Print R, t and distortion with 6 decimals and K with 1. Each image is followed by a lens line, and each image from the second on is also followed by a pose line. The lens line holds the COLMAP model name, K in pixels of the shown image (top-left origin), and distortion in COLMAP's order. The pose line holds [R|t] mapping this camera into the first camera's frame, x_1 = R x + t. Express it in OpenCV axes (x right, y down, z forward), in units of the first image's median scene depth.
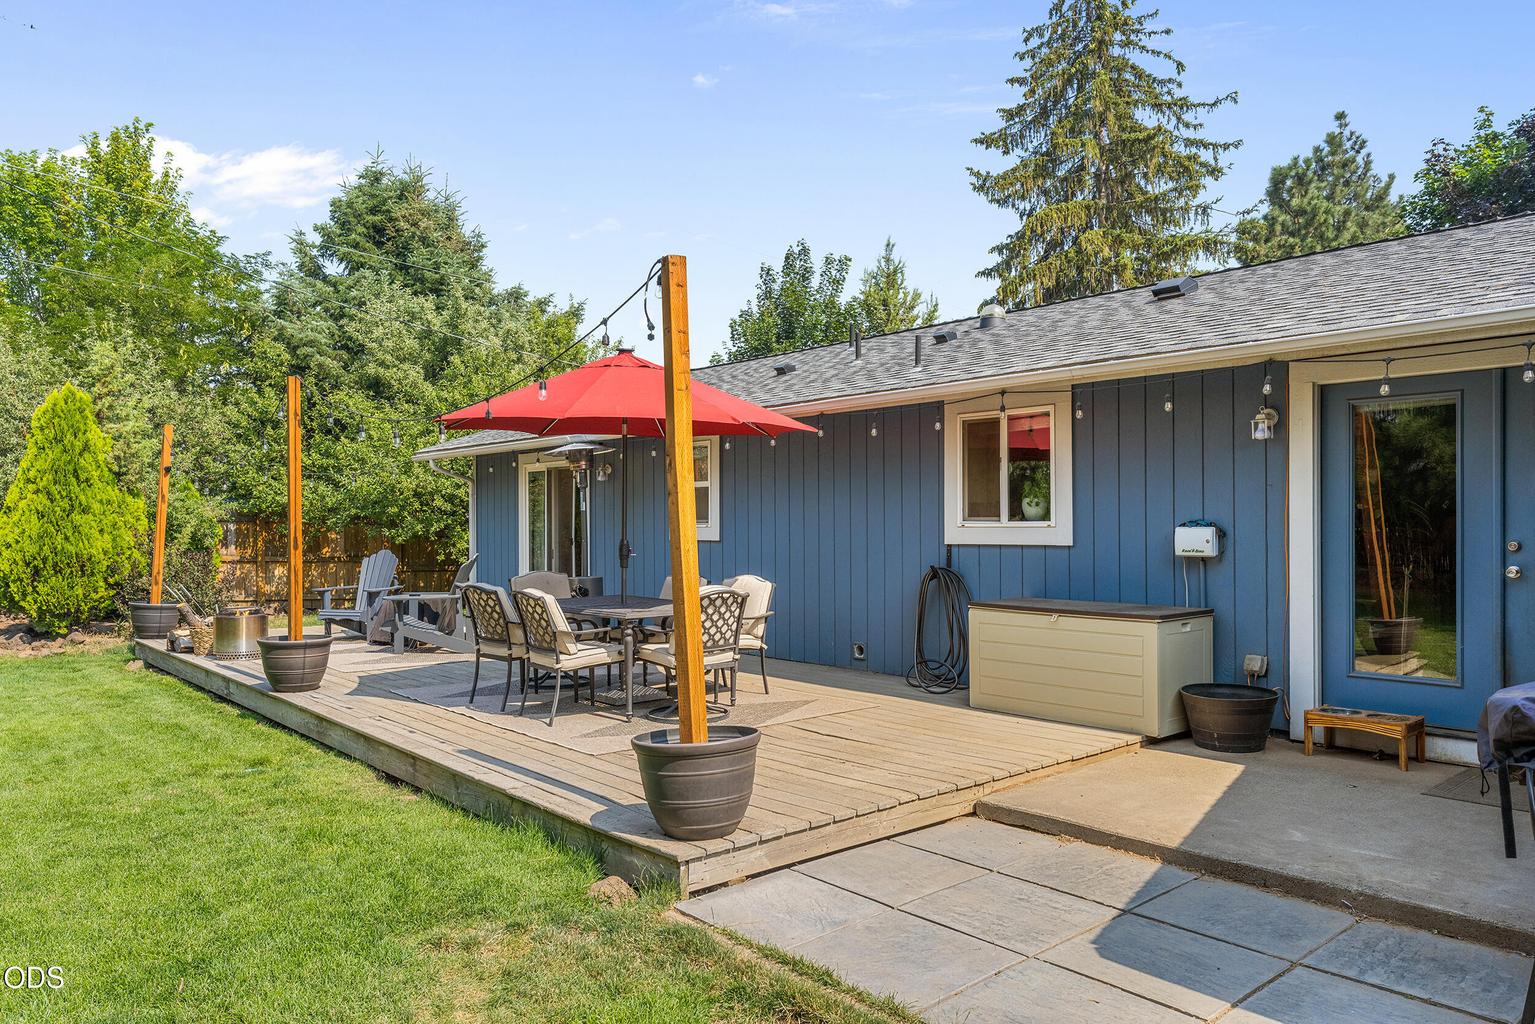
lens RADIAL K [[997.9, 0, 769.6], [0, 997.9, 546.5], [0, 0, 1]] dist [-0.003331, -0.001192]
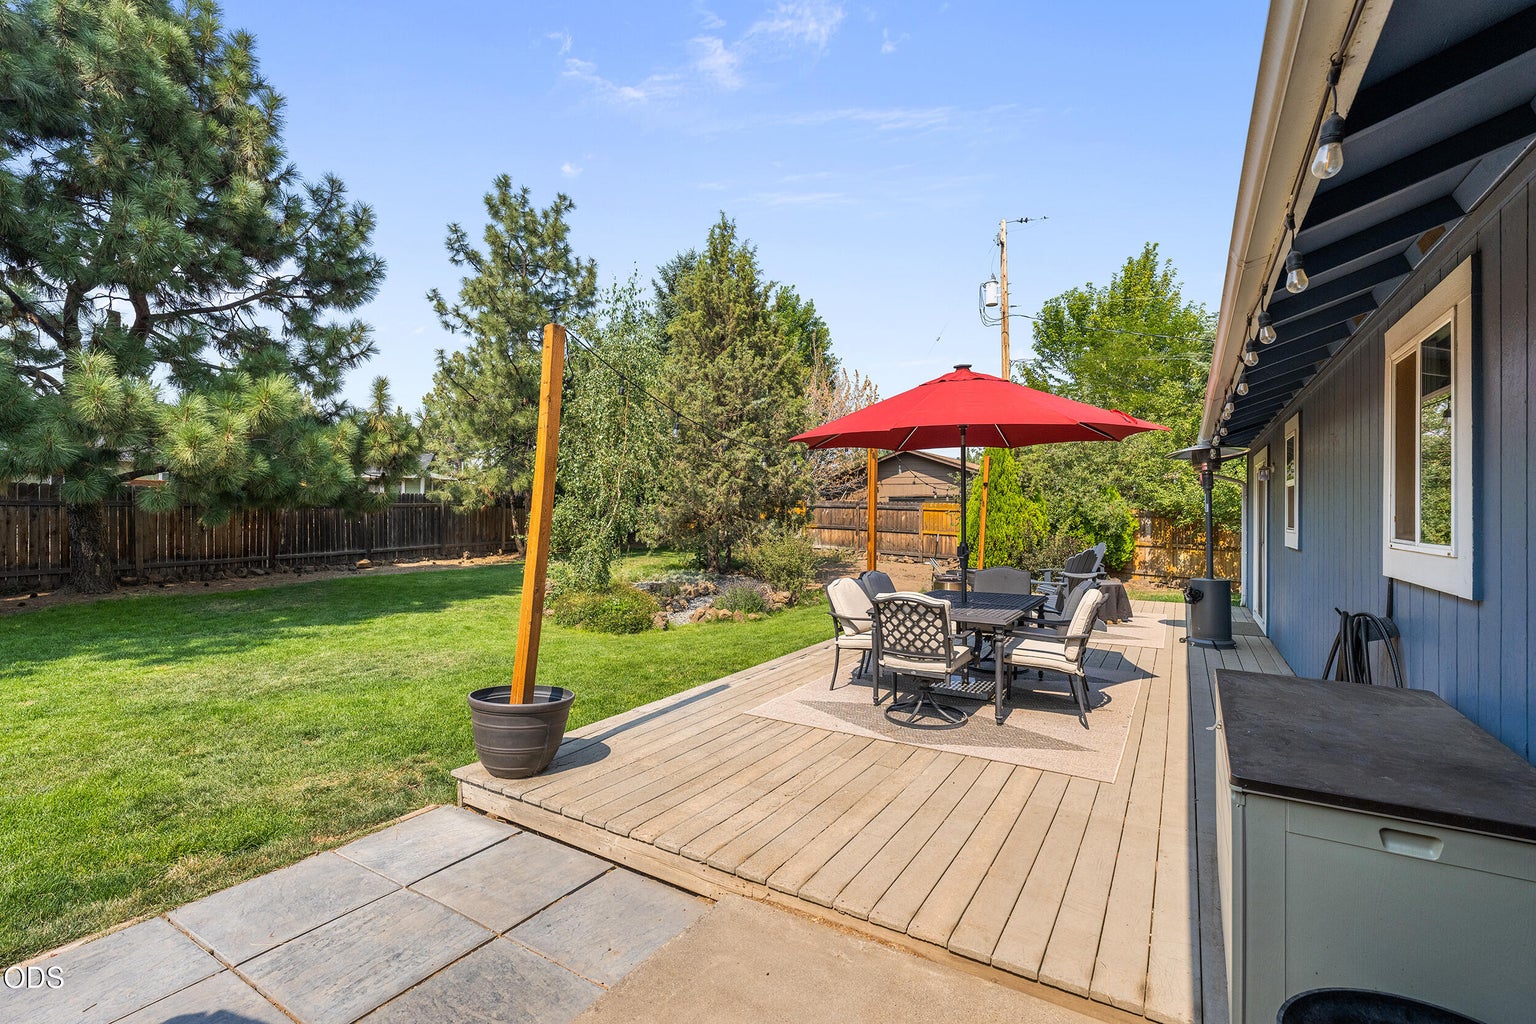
lens RADIAL K [[676.9, 0, 768.0], [0, 676.9, 512.0], [0, 0, 1]] dist [-0.001500, -0.000175]
pose [[0.320136, 0.004339, -0.947362, 0.437271], [-0.031934, 0.999471, -0.006213, -0.026118], [0.946833, 0.032242, 0.320105, 0.515988]]
